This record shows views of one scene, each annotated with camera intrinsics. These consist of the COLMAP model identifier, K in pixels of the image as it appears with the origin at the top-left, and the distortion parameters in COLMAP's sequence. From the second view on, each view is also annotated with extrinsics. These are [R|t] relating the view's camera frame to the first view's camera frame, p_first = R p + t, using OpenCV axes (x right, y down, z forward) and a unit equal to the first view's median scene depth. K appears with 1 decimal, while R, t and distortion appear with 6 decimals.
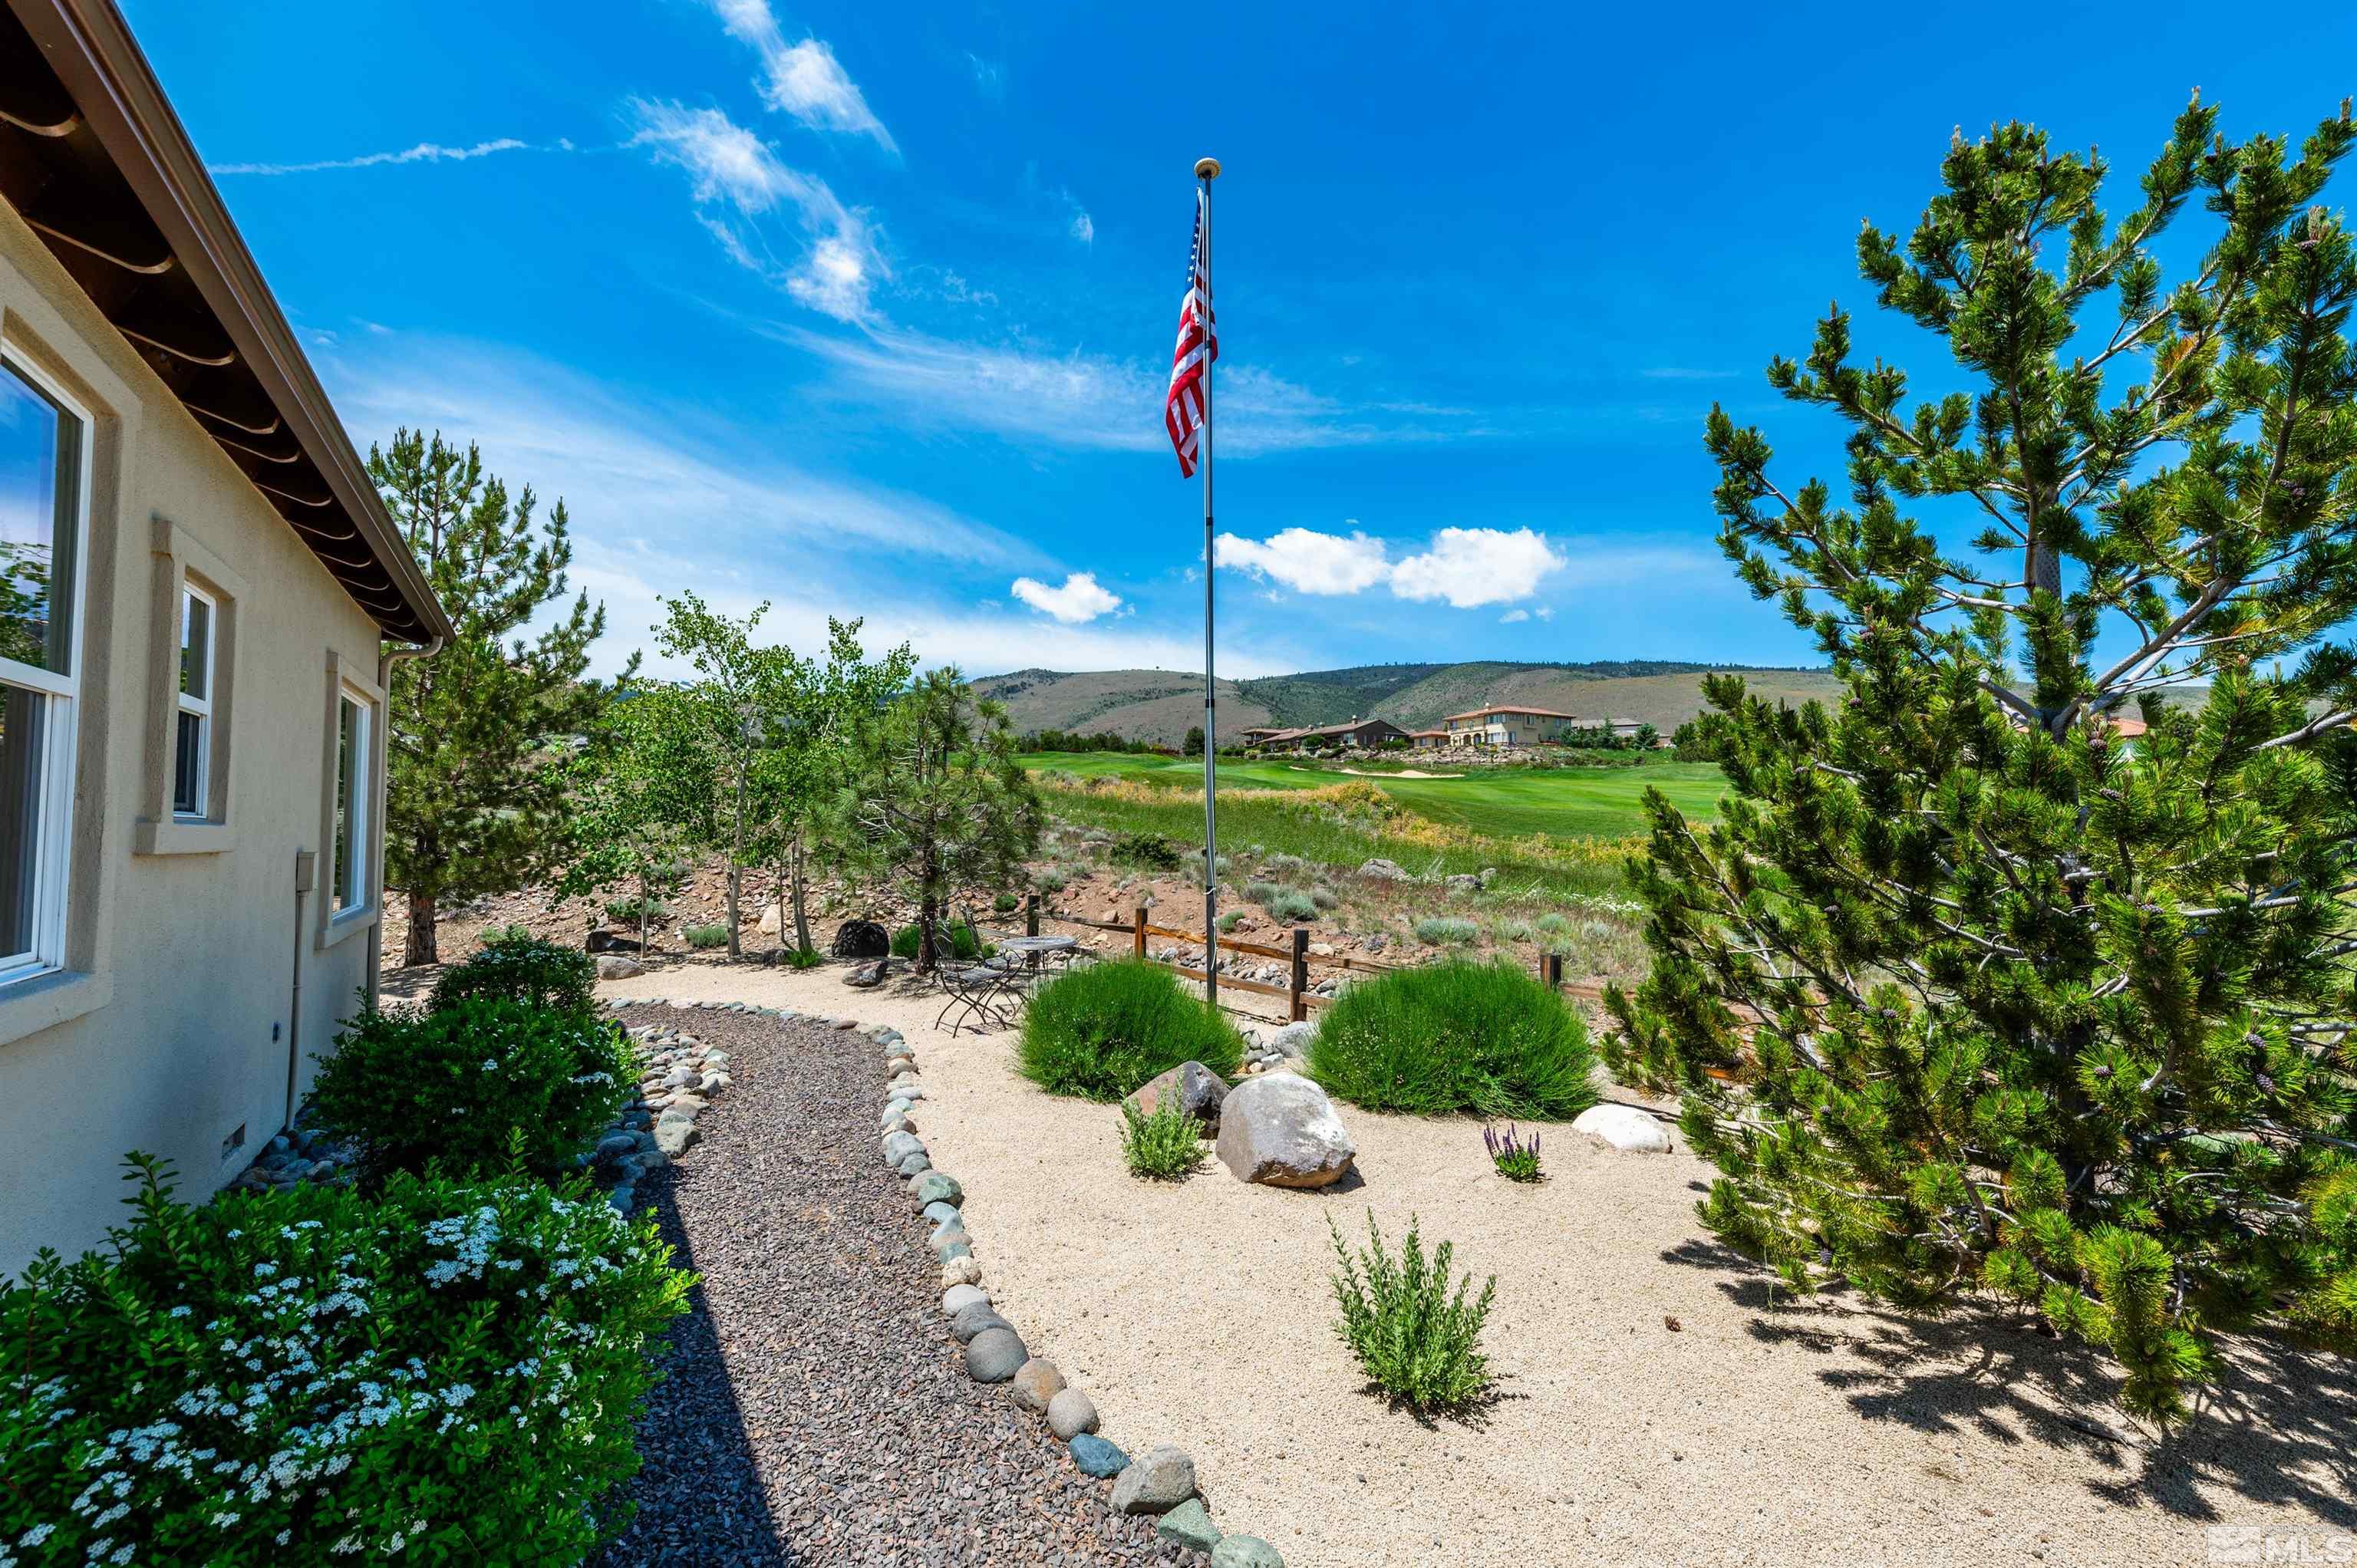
lens RADIAL K [[933.9, 0, 1164.1], [0, 933.9, 792.3], [0, 0, 1]] dist [-0.000907, 0.000677]
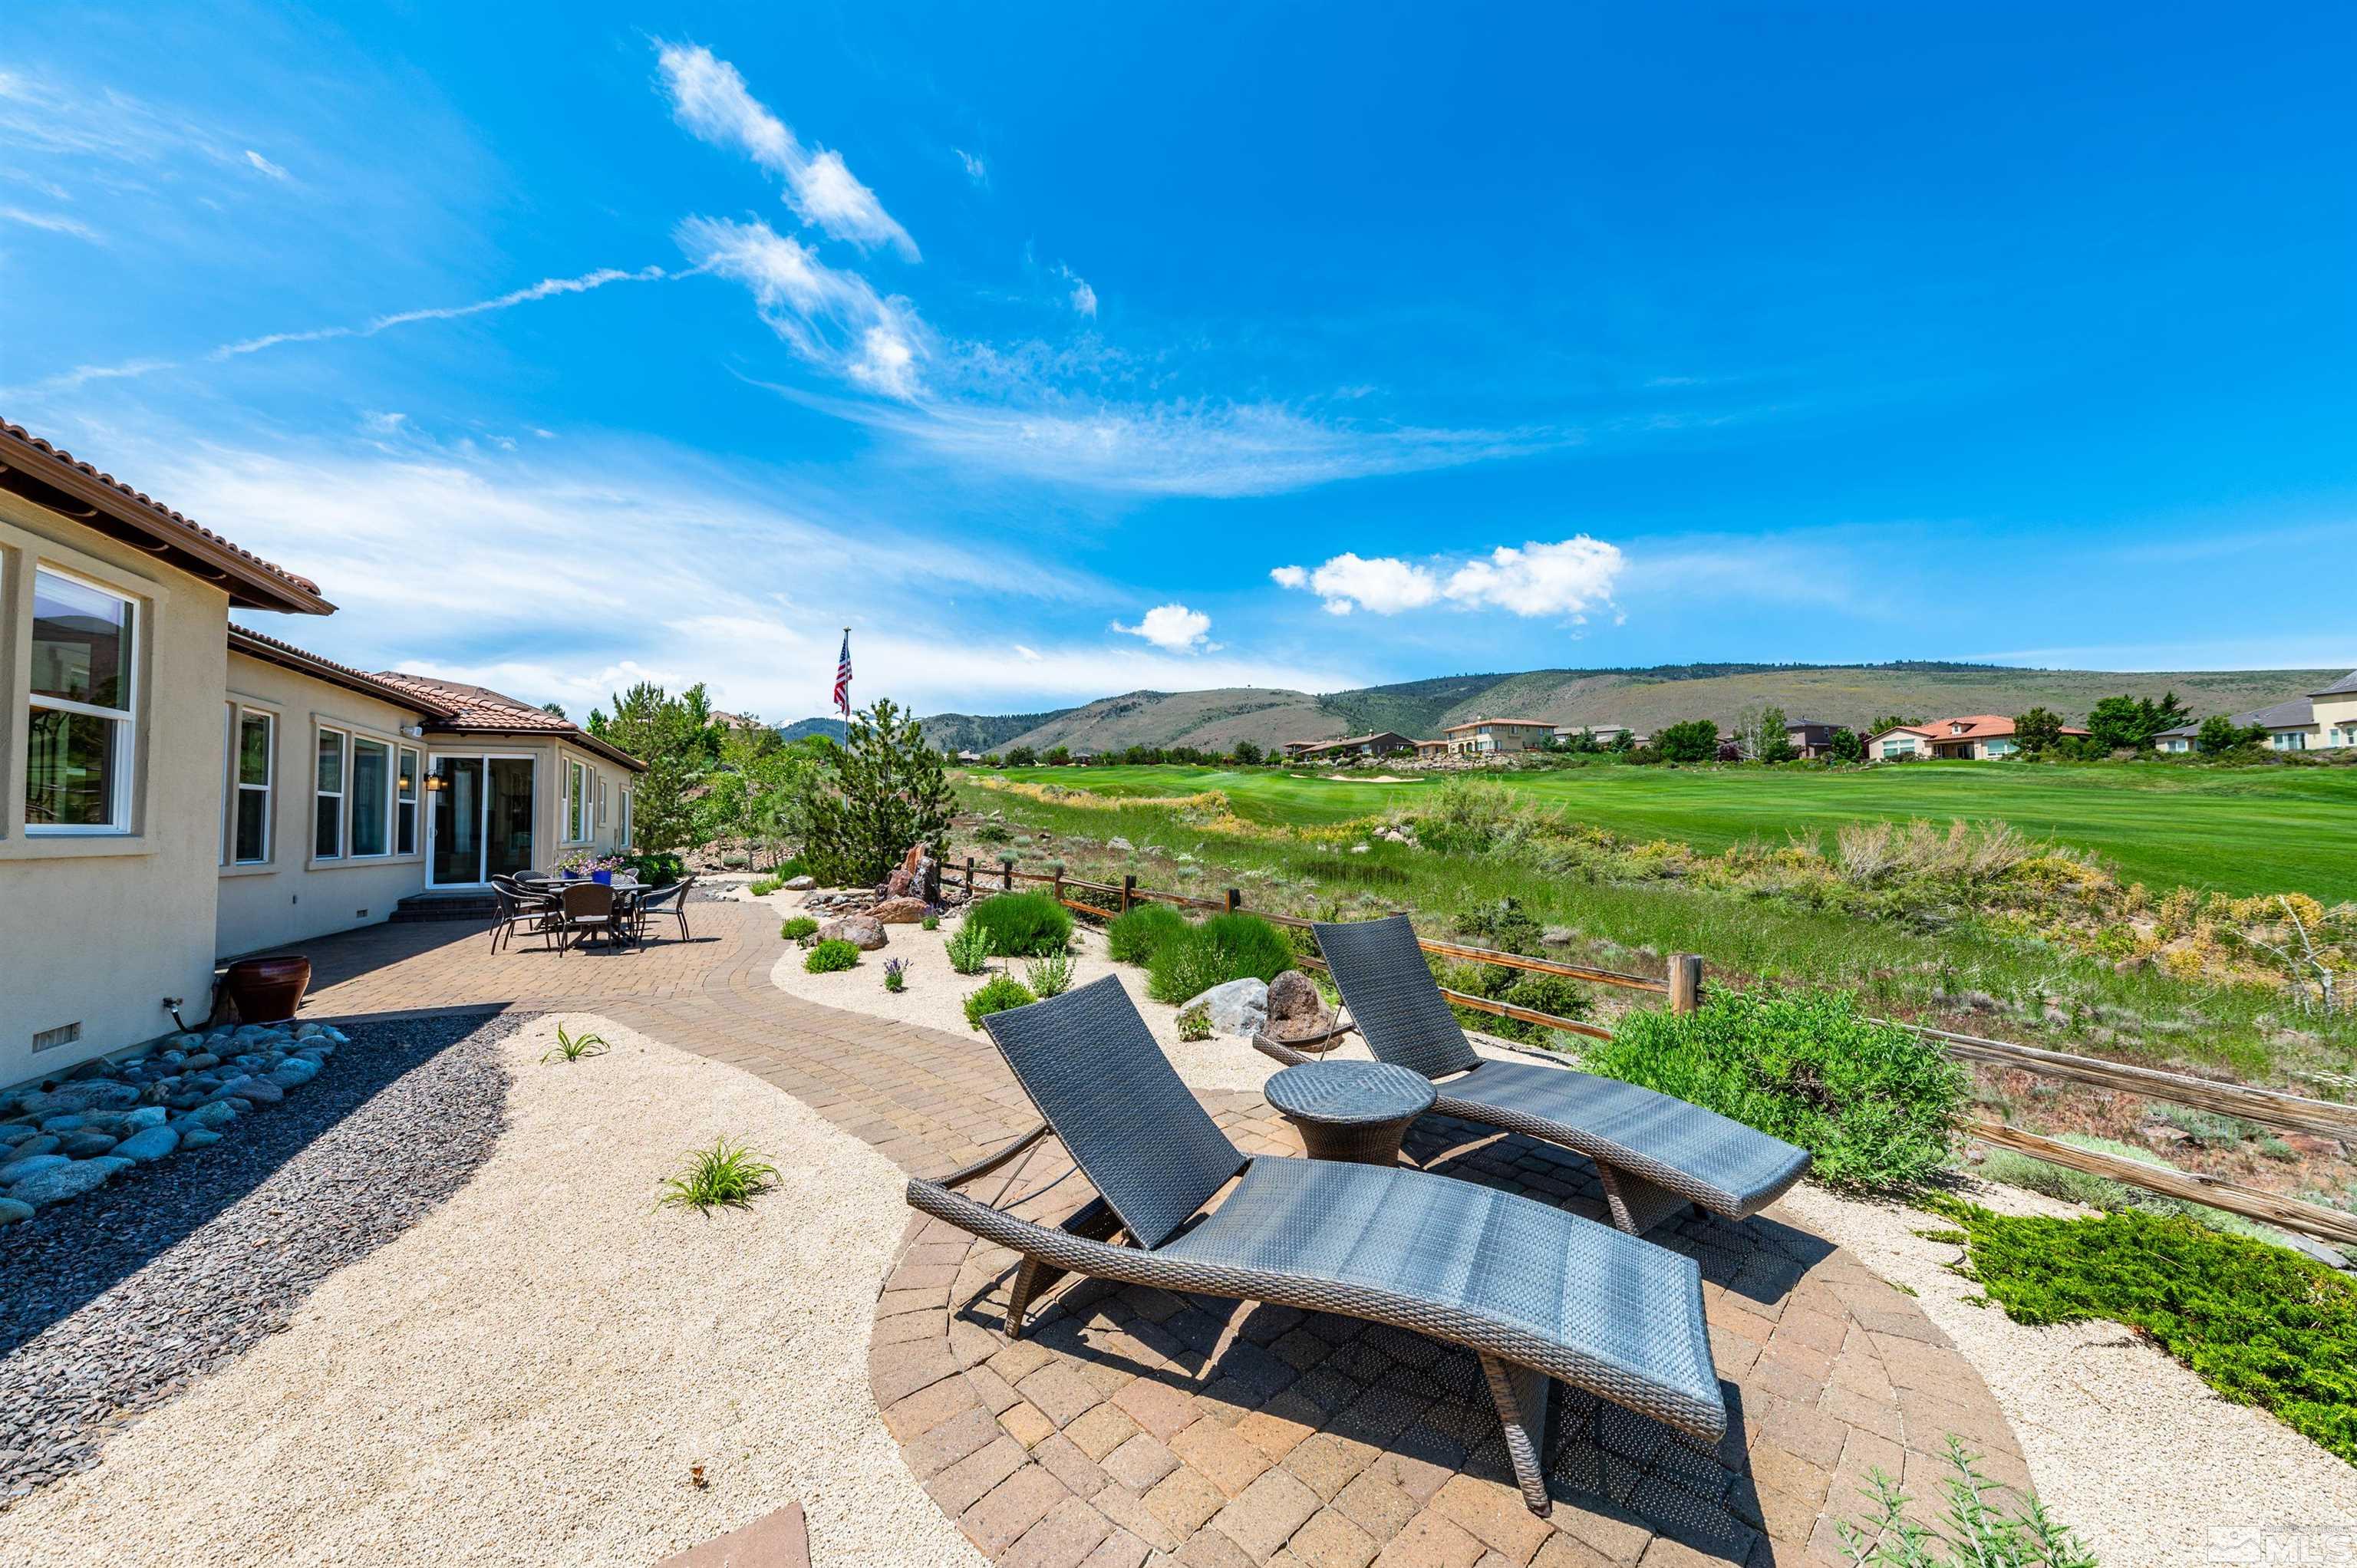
lens RADIAL K [[831.7, 0, 1180.9], [0, 831.7, 797.3], [0, 0, 1]] dist [0.008510, -0.001967]
pose [[0.990854, -0.016932, -0.133870, 0.145959], [0.017065, 0.999854, -0.000153, -0.005920], [0.133853, -0.002133, 0.990999, 0.026858]]
